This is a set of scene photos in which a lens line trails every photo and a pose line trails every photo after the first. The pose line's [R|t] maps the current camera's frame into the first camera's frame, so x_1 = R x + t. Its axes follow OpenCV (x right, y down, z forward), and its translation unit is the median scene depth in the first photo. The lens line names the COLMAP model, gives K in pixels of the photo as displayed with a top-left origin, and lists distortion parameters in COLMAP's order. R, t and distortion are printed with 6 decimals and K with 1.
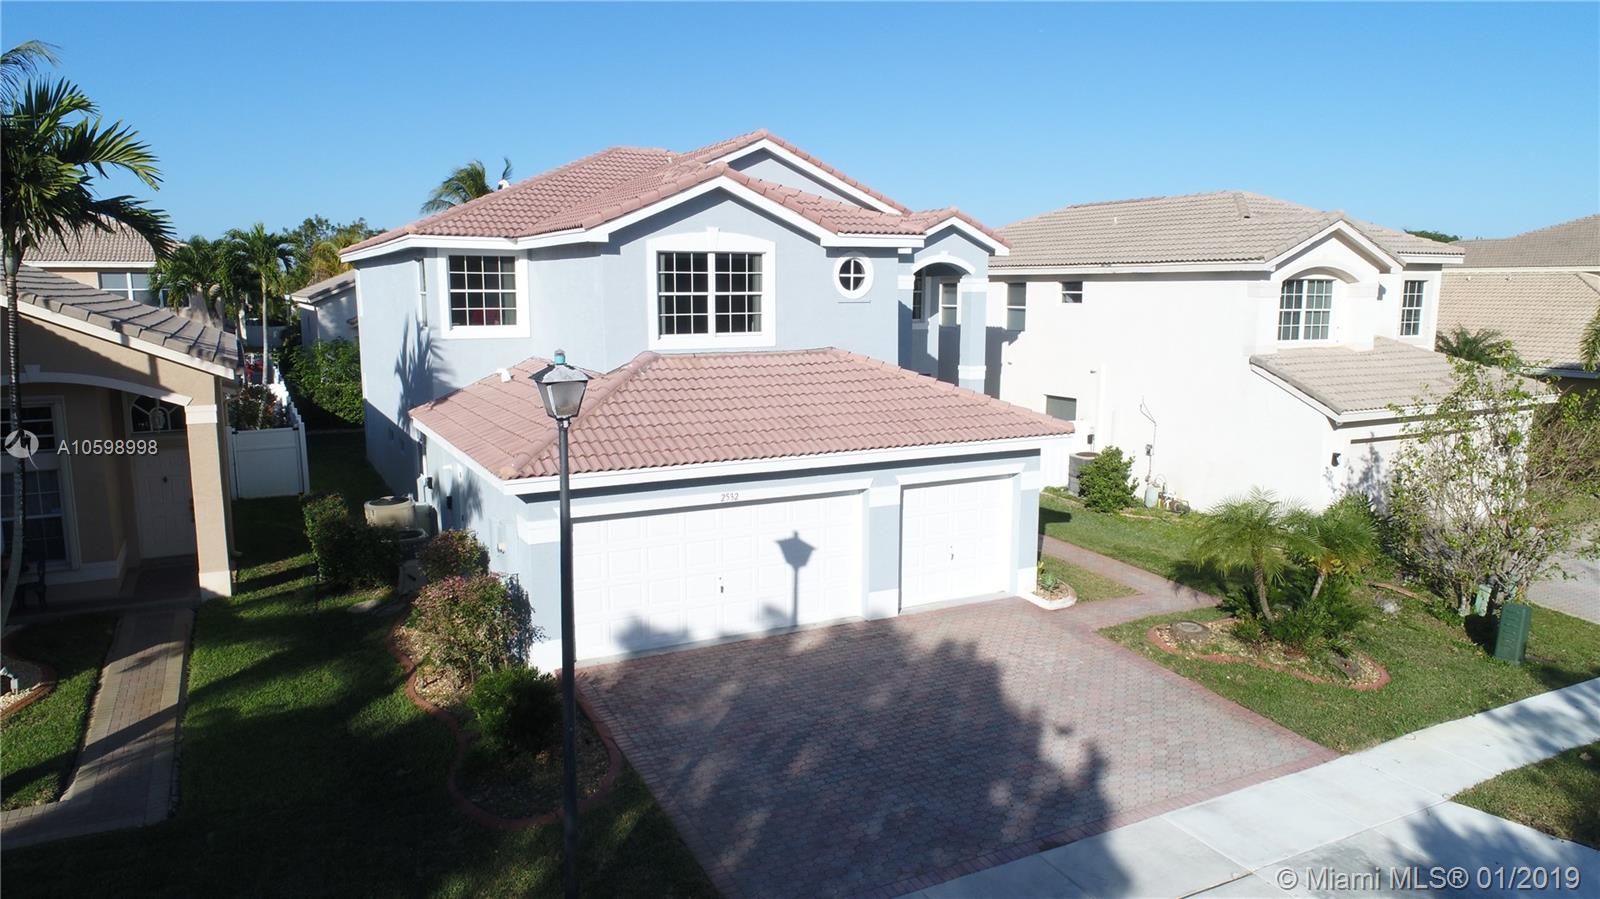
lens RADIAL K [[1054.6, 0, 800.0], [0, 1054.6, 449.5], [0, 0, 1]] dist [0.000128, -0.000527]
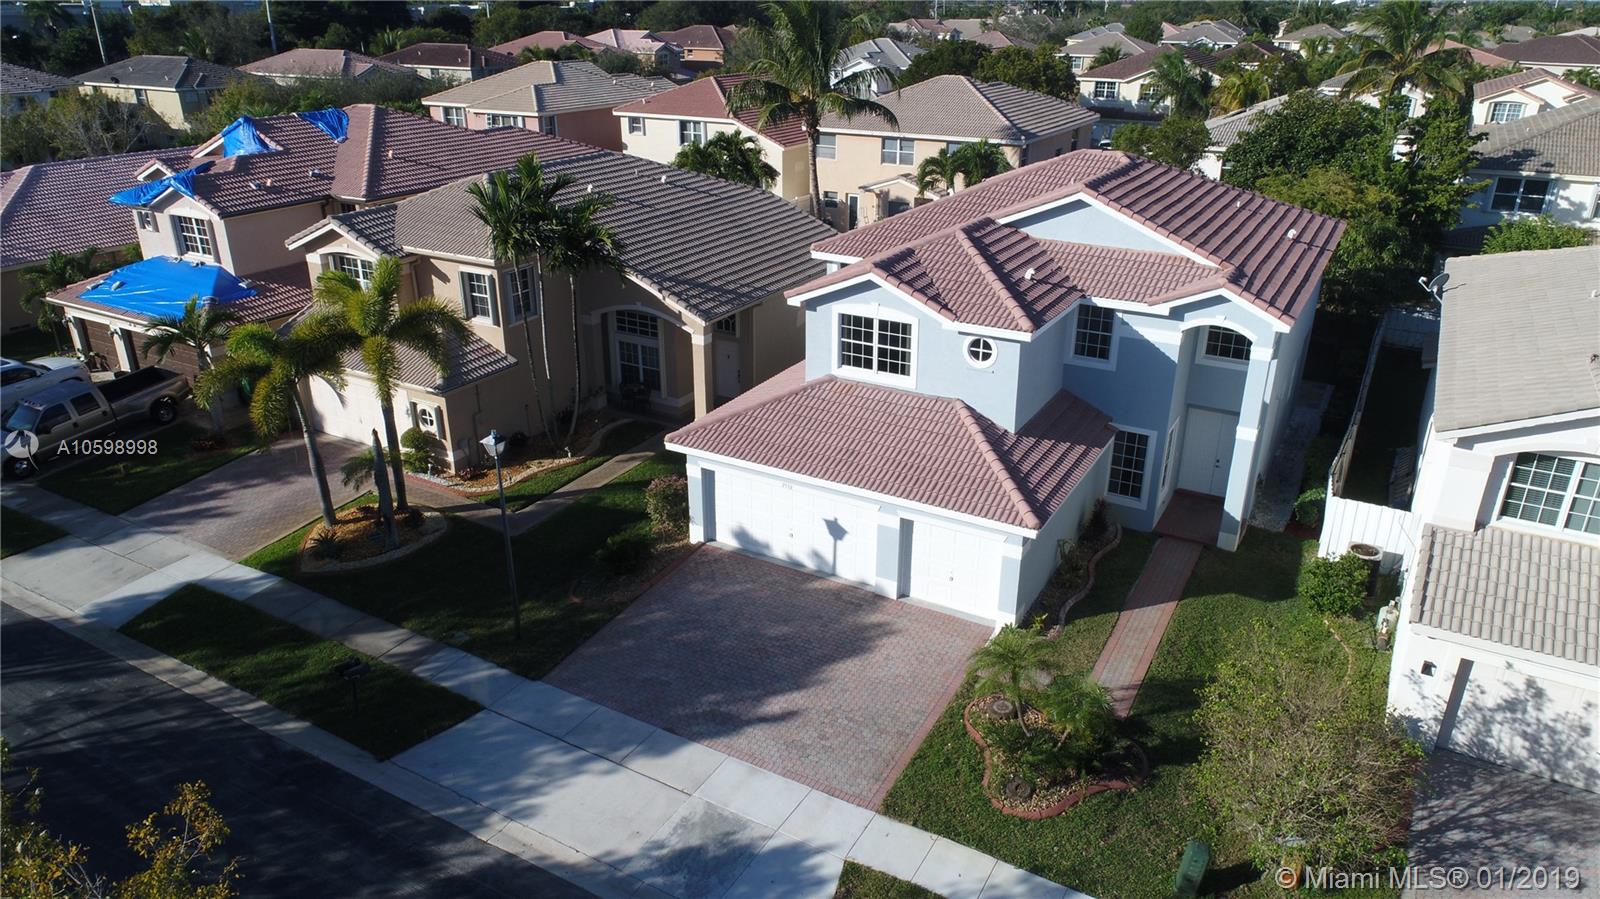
lens RADIAL K [[1068.6, 0, 800.0], [0, 1068.6, 449.5], [0, 0, 1]] dist [-0.007492, -0.000089]
pose [[0.535653, 0.331461, -0.776666, 1.059376], [-0.132188, 0.941317, 0.310562, -0.459810], [0.834028, -0.063687, 0.548035, 0.100750]]
